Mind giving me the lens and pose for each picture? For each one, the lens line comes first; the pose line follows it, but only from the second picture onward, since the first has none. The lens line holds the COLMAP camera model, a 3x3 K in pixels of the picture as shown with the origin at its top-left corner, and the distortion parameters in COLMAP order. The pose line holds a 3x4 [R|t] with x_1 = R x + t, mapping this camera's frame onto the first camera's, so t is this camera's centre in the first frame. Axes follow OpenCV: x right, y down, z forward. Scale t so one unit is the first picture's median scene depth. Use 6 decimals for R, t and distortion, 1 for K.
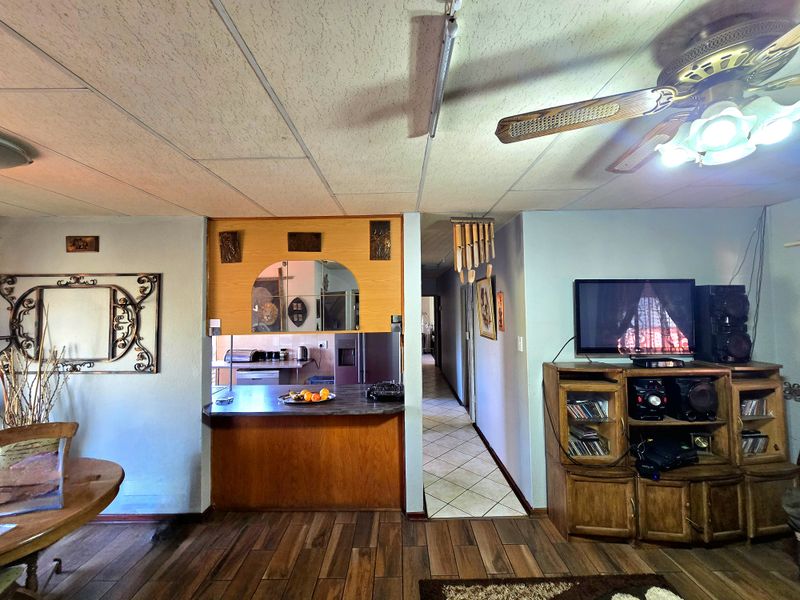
lens RADIAL K [[327.5, 0, 400.4], [0, 327.5, 298.4], [0, 0, 1]] dist [-0.001424, 0.000081]
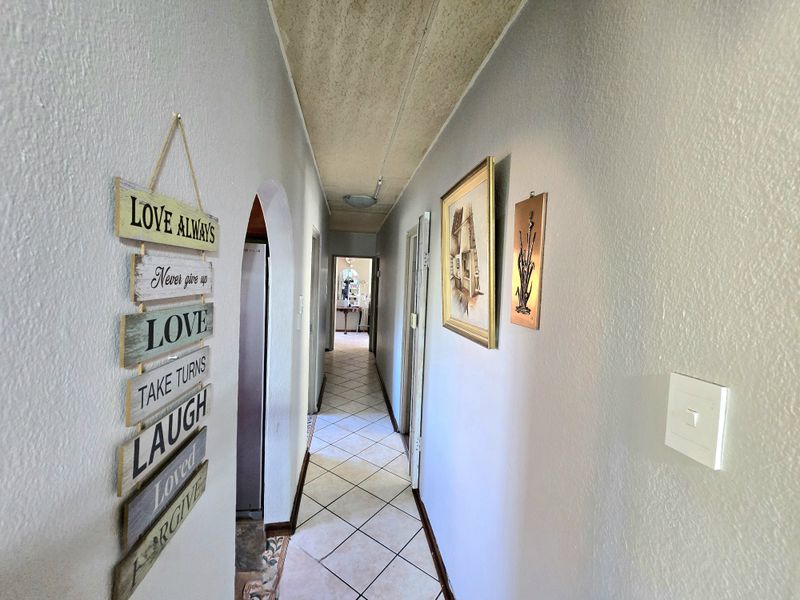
lens RADIAL K [[326.0, 0, 400.0], [0, 326.0, 300.0], [0, 0, 1]] dist [0.000772, -0.000062]
pose [[0.986290, 0.045480, 0.158631, 0.180441], [-0.059946, 0.994347, 0.087634, 0.069428], [-0.153748, -0.095942, 0.983441, 0.901993]]
